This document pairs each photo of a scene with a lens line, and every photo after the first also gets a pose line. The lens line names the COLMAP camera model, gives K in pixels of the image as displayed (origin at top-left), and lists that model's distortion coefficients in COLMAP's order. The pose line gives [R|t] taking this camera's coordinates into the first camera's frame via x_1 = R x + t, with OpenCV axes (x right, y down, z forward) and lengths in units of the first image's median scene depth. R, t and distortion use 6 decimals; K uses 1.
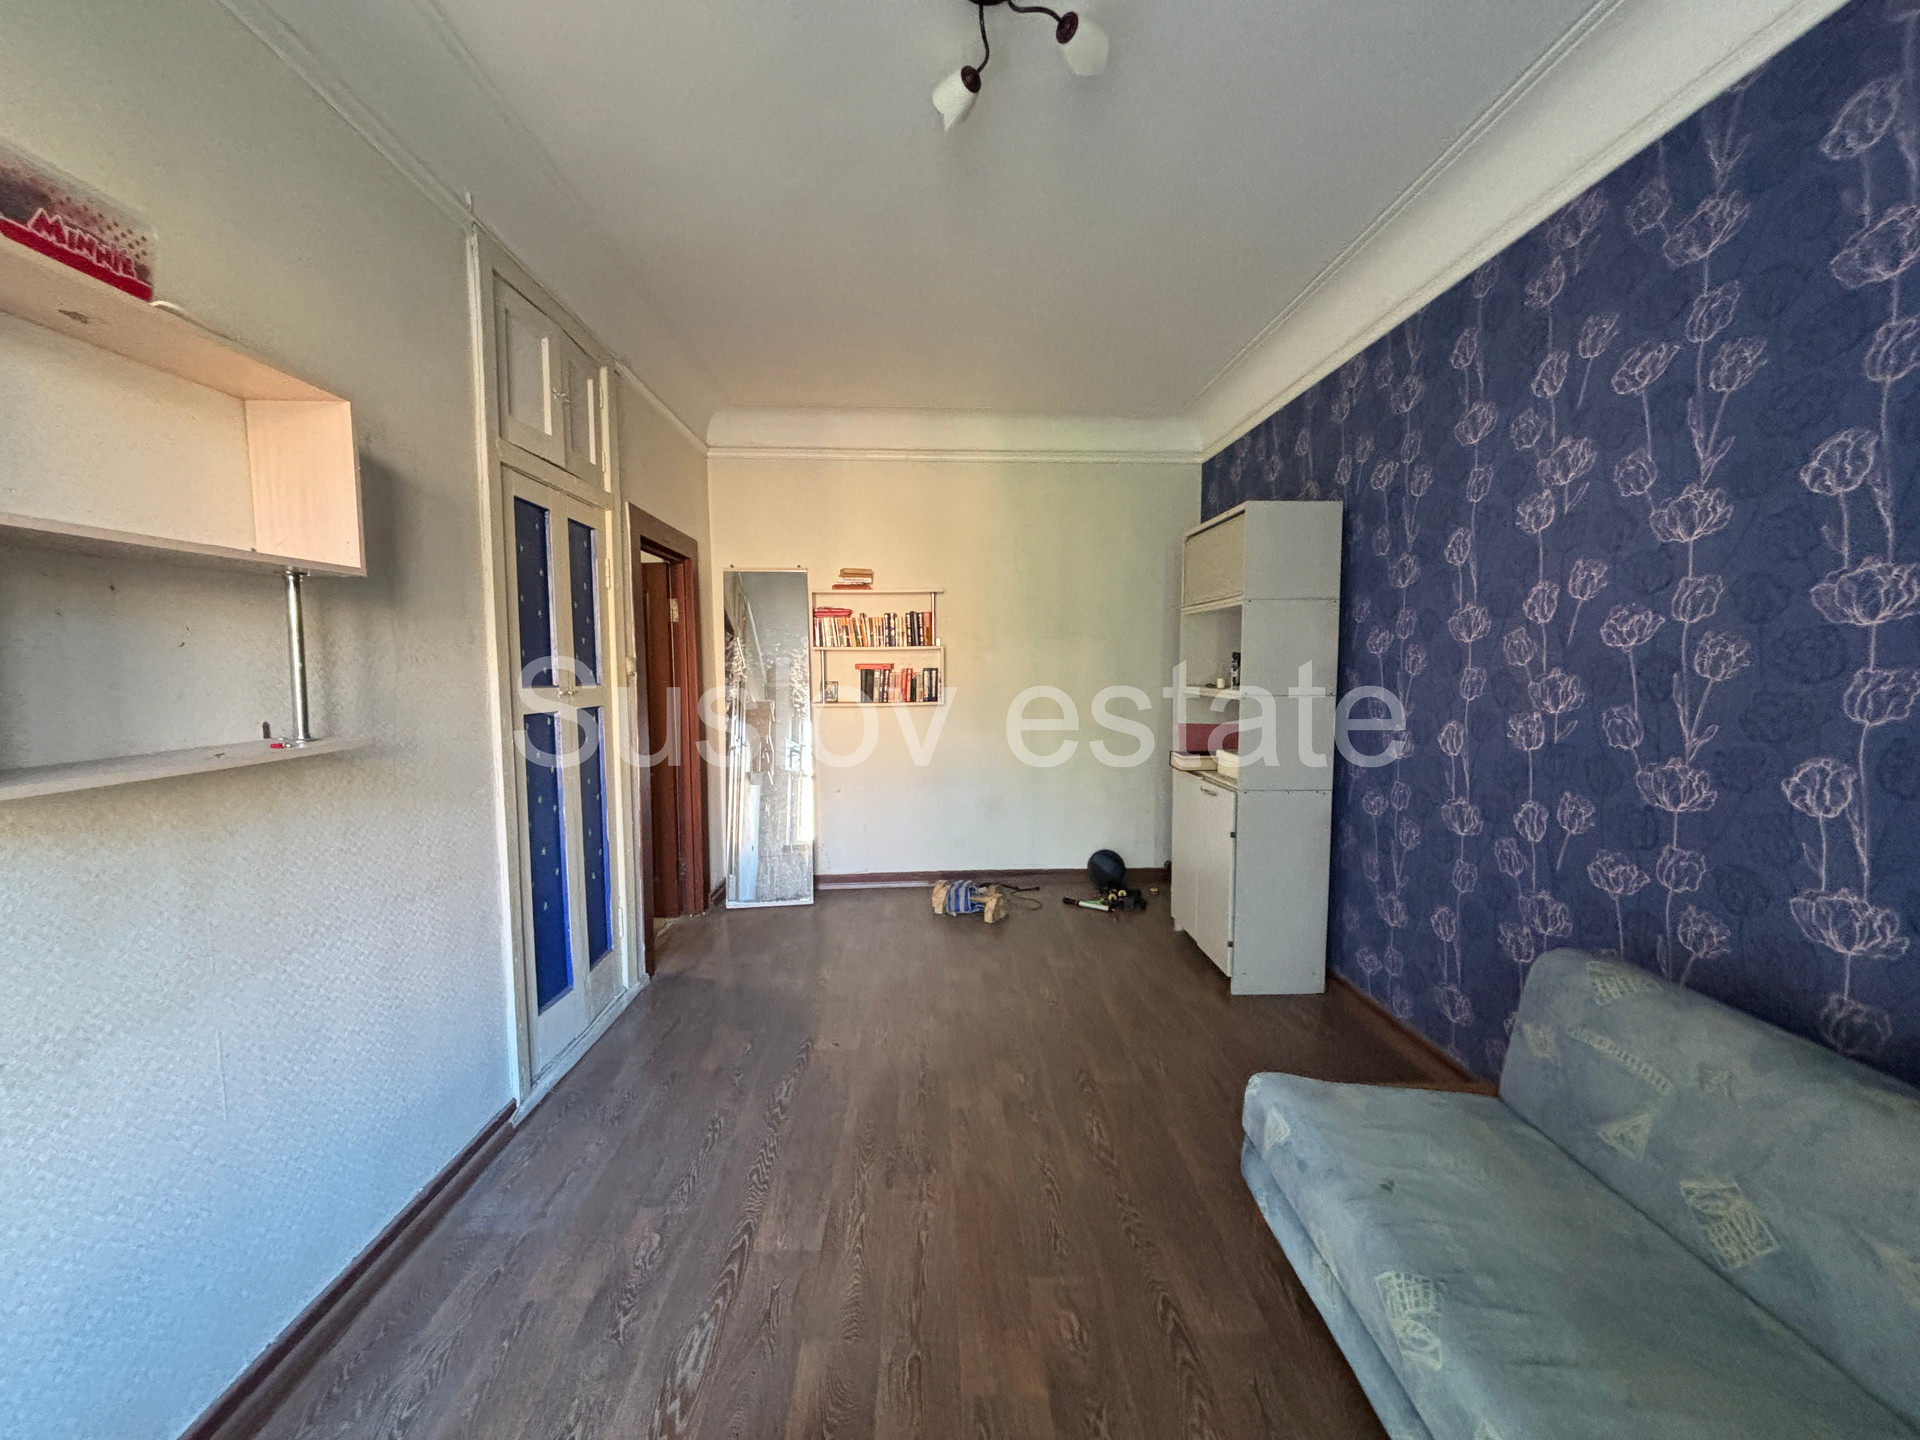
lens RADIAL K [[773.2, 0, 959.8], [0, 773.2, 711.7], [0, 0, 1]] dist [0.004131, -0.000357]
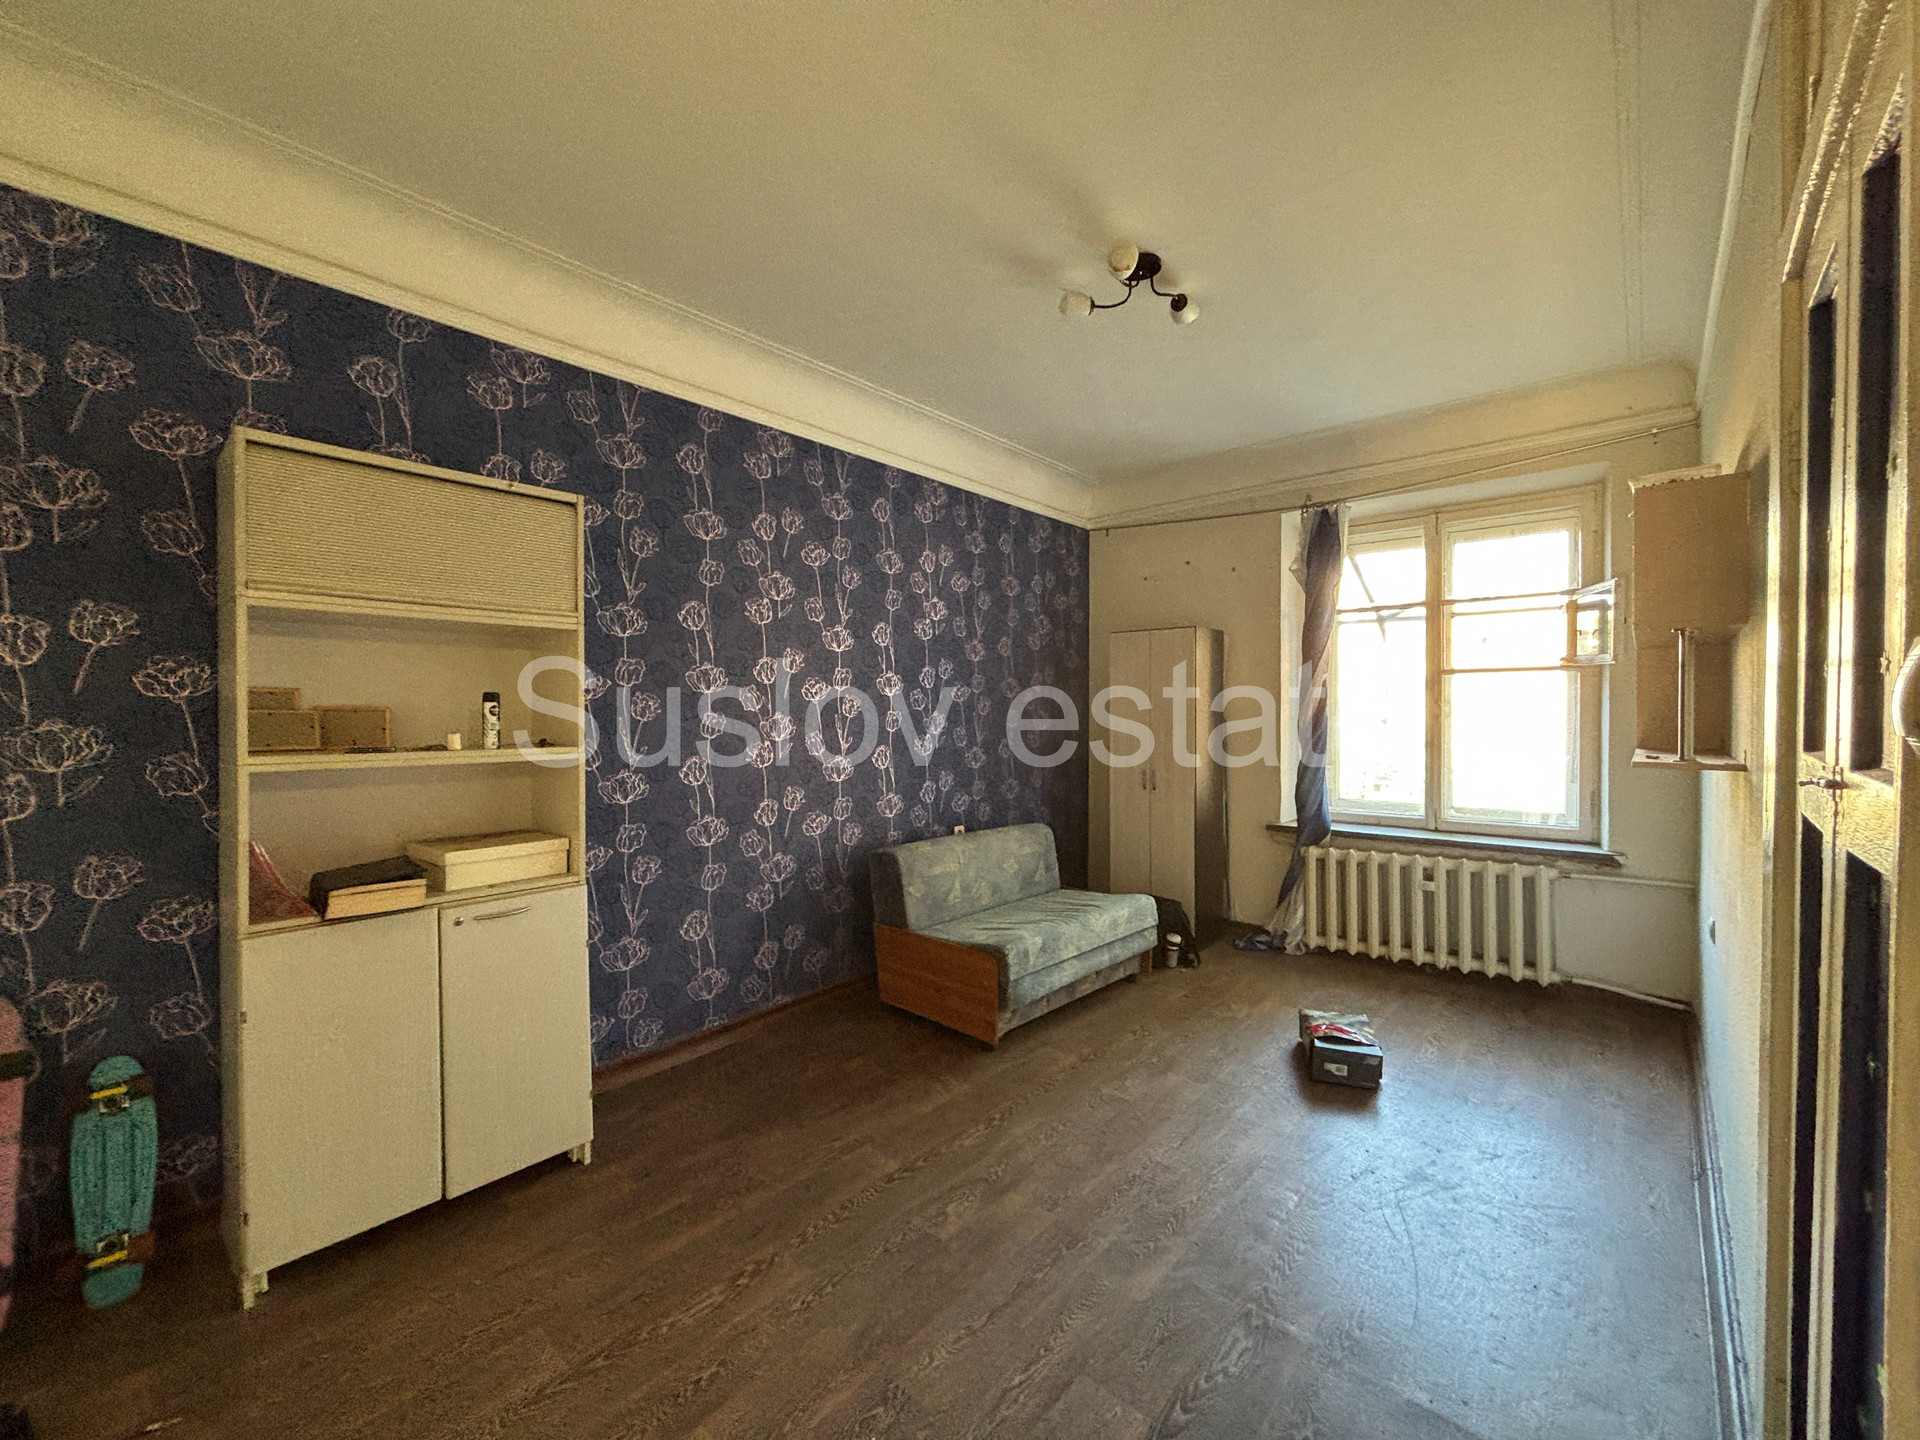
lens RADIAL K [[773.2, 0, 954.6], [0, 773.2, 721.7], [0, 0, 1]] dist [0.004131, -0.000357]
pose [[-0.723179, -0.008065, 0.690614, -0.586330], [0.045904, 0.997160, 0.059713, -0.112782], [-0.689134, 0.074885, -0.720754, 1.851928]]
